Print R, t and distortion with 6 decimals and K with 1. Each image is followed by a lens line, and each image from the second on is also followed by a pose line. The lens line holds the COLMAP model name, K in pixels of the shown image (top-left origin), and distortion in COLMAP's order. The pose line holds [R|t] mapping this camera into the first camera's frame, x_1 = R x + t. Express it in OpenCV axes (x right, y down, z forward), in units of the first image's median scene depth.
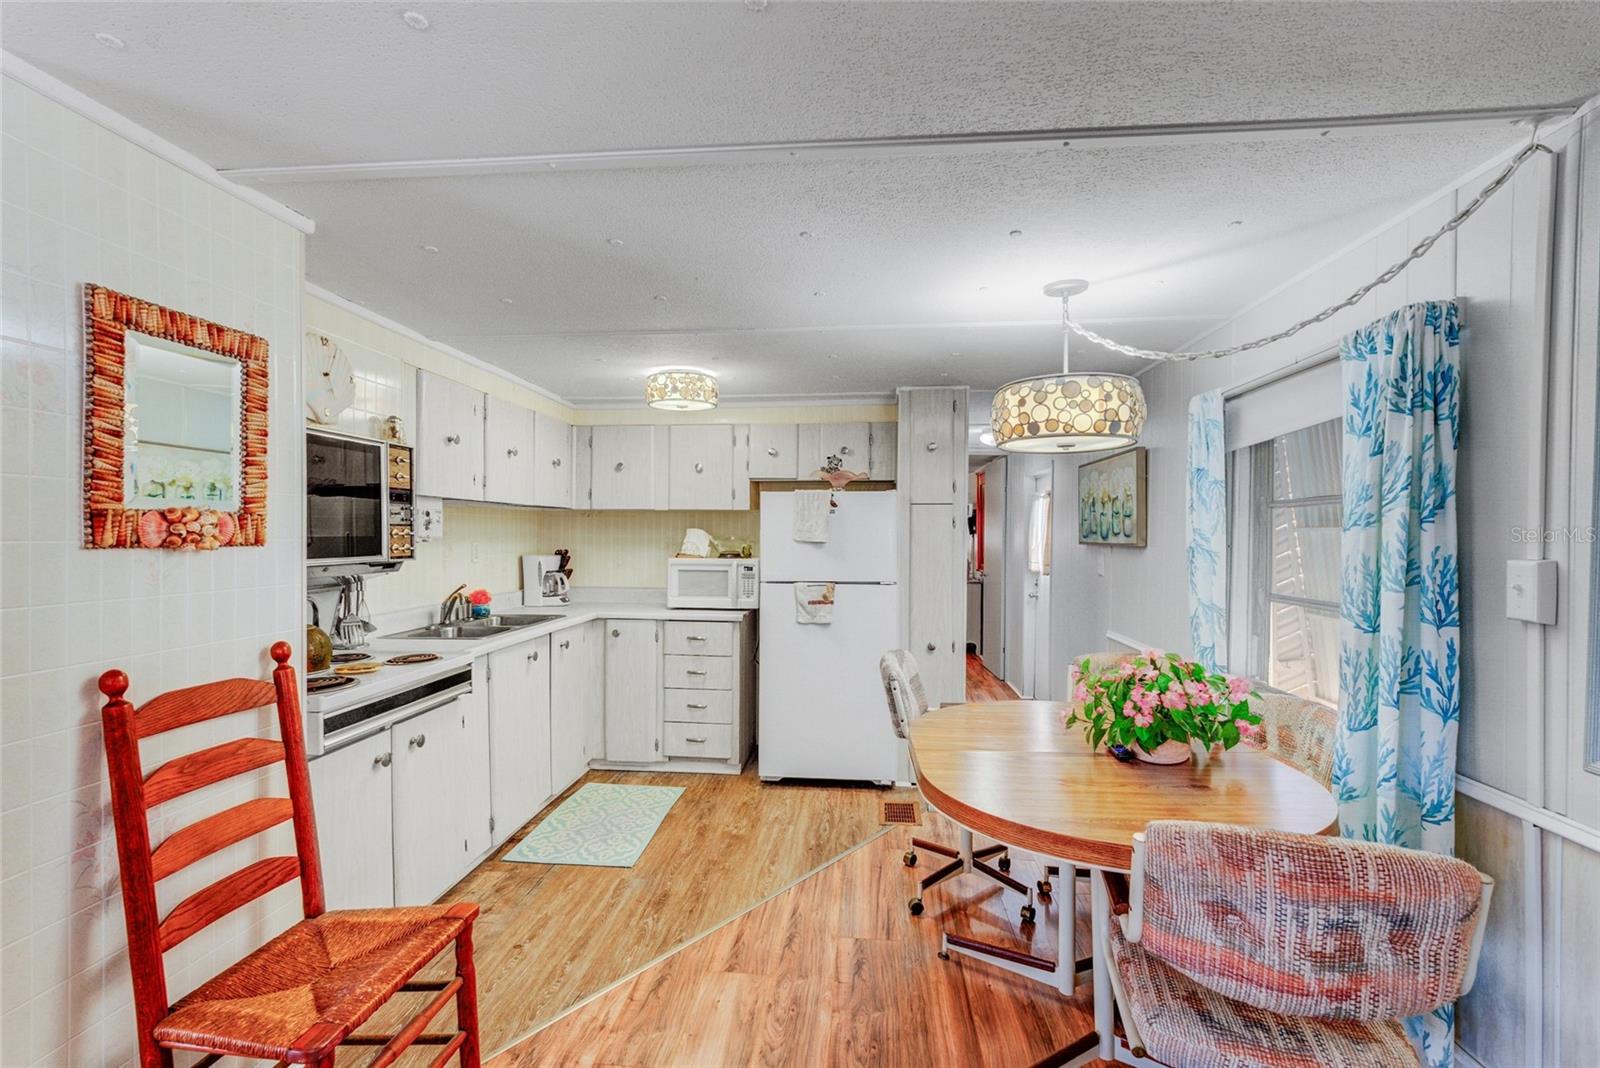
lens RADIAL K [[722.2, 0, 809.4], [0, 722.2, 523.0], [0, 0, 1]] dist [0.040175, -0.025983]
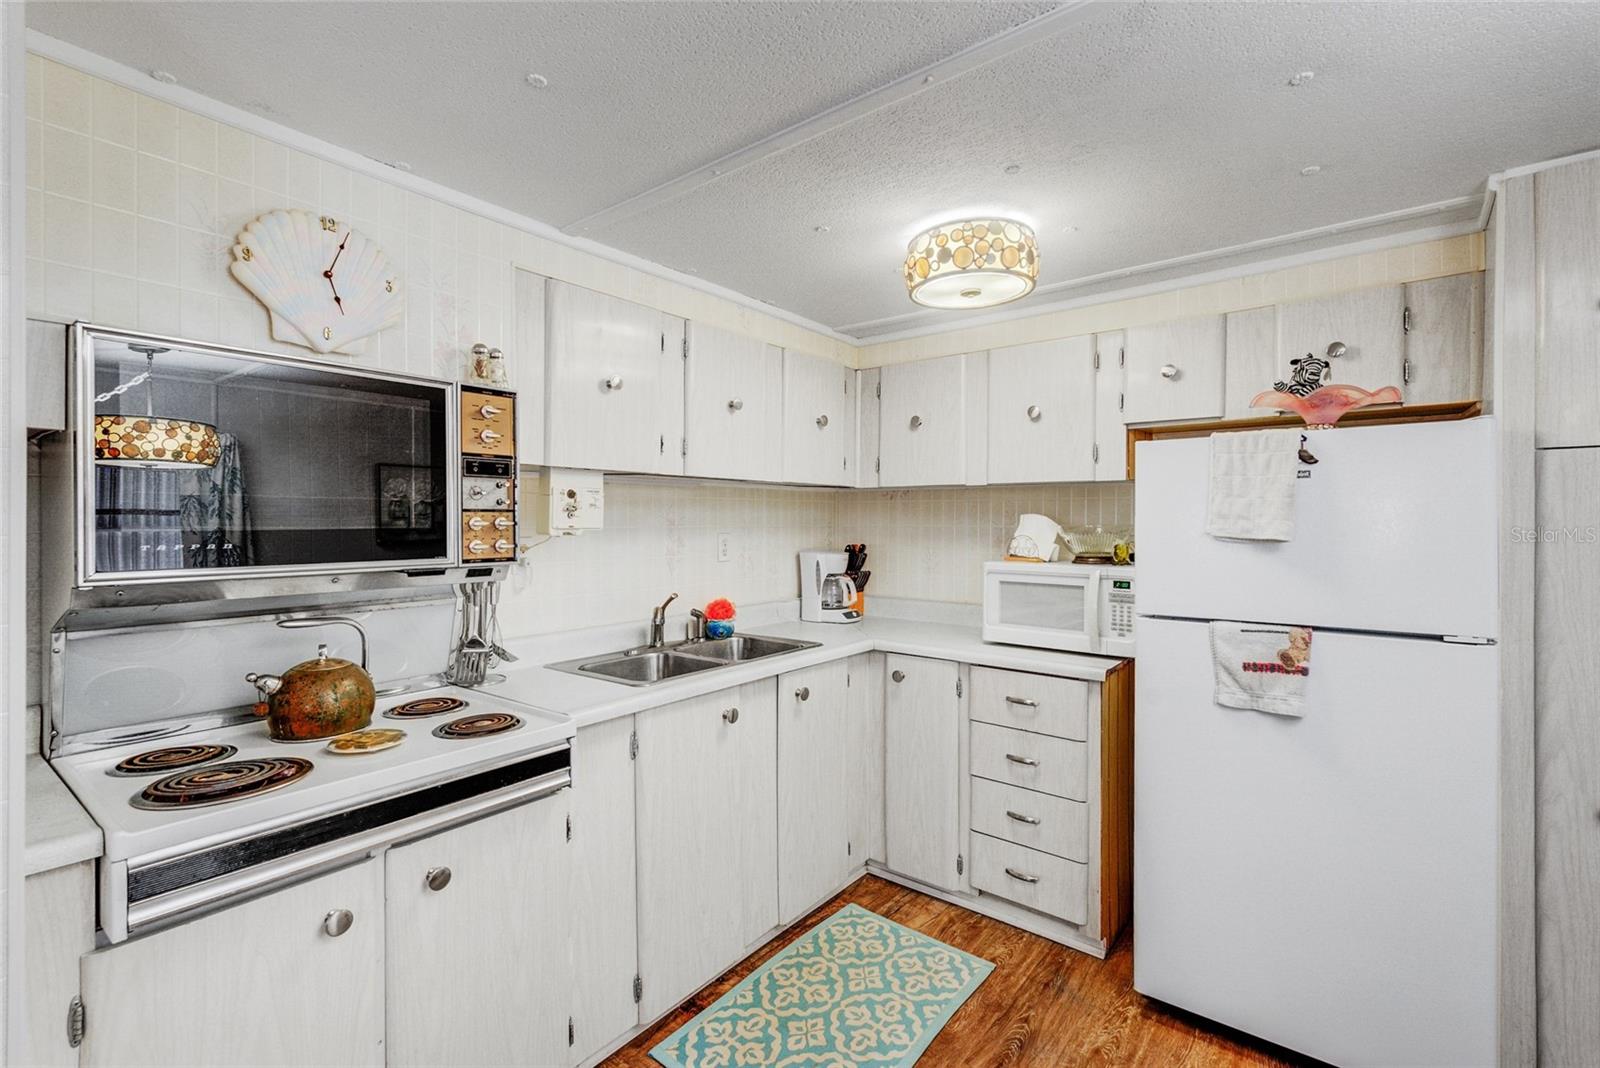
lens RADIAL K [[722.2, 0, 809.4], [0, 722.2, 523.0], [0, 0, 1]] dist [0.040175, -0.025983]
pose [[0.836758, -0.002179, -0.547569, 0.022813], [0.011204, 0.999851, 0.013142, 0.005702], [0.547458, -0.017132, 0.836658, 0.423495]]
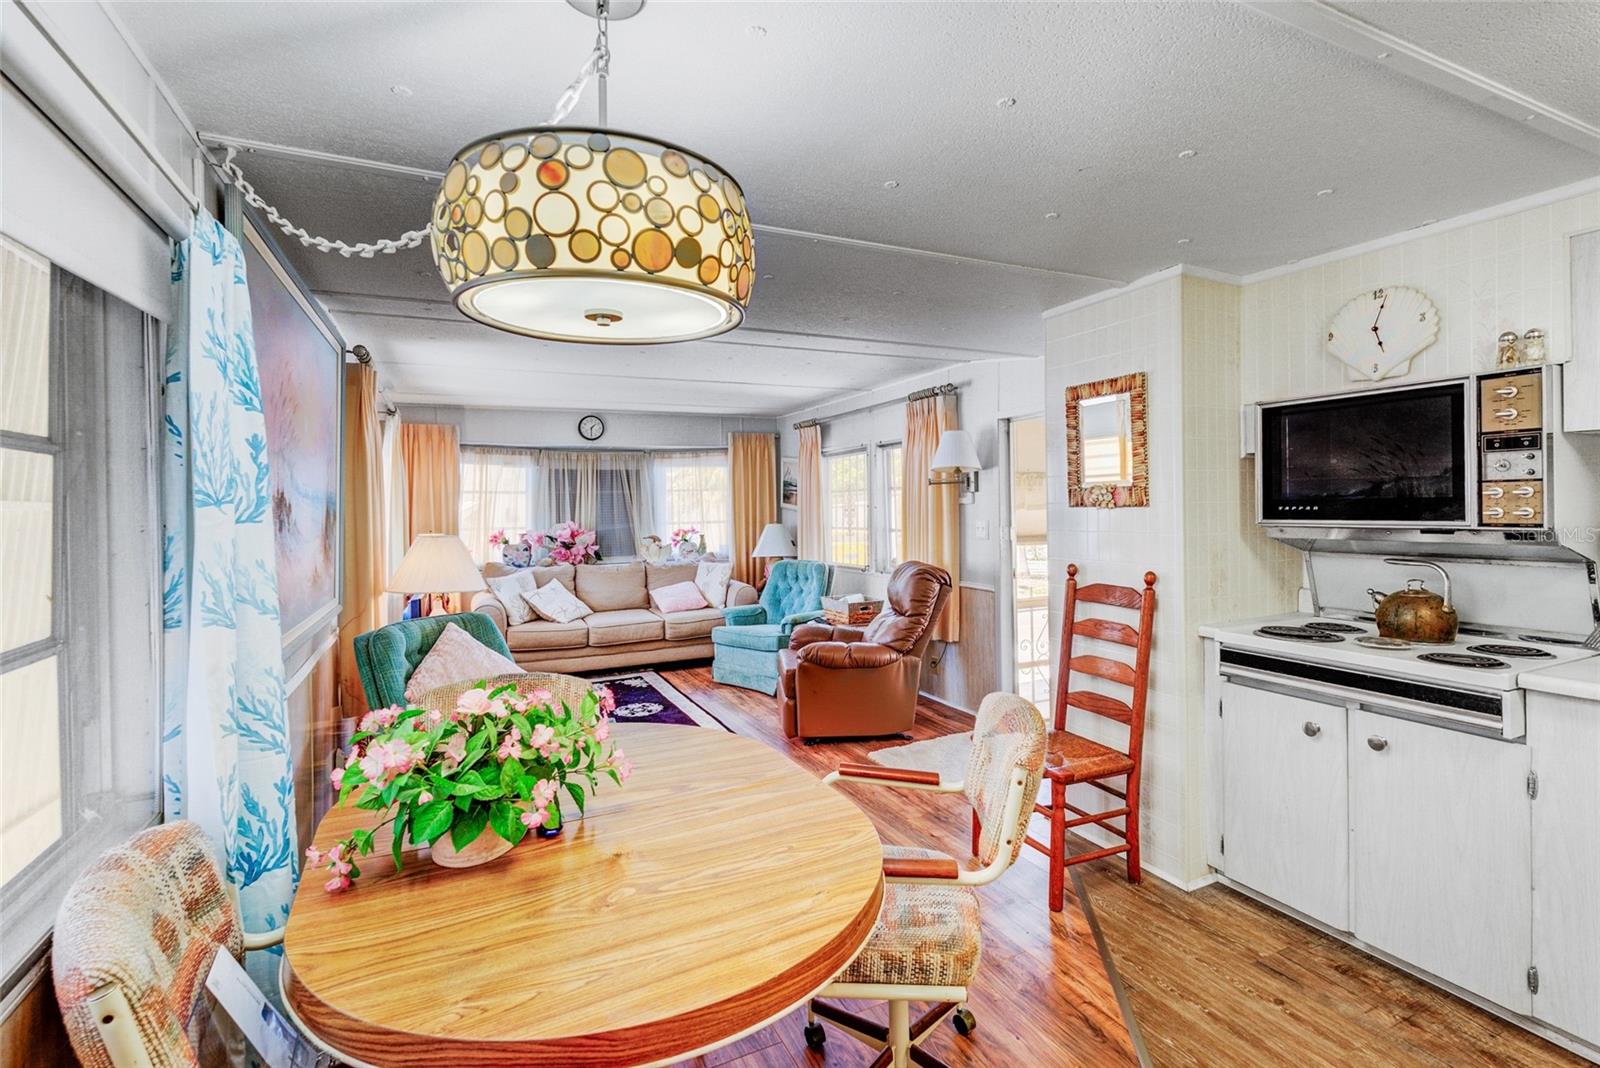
lens RADIAL K [[722.2, 0, 809.4], [0, 722.2, 523.0], [0, 0, 1]] dist [0.040175, -0.025983]
pose [[-0.856827, 0.020793, -0.515184, 0.284456], [0.019310, 0.999780, 0.008236, 0.017377], [0.515242, -0.002892, -0.857040, 0.872027]]
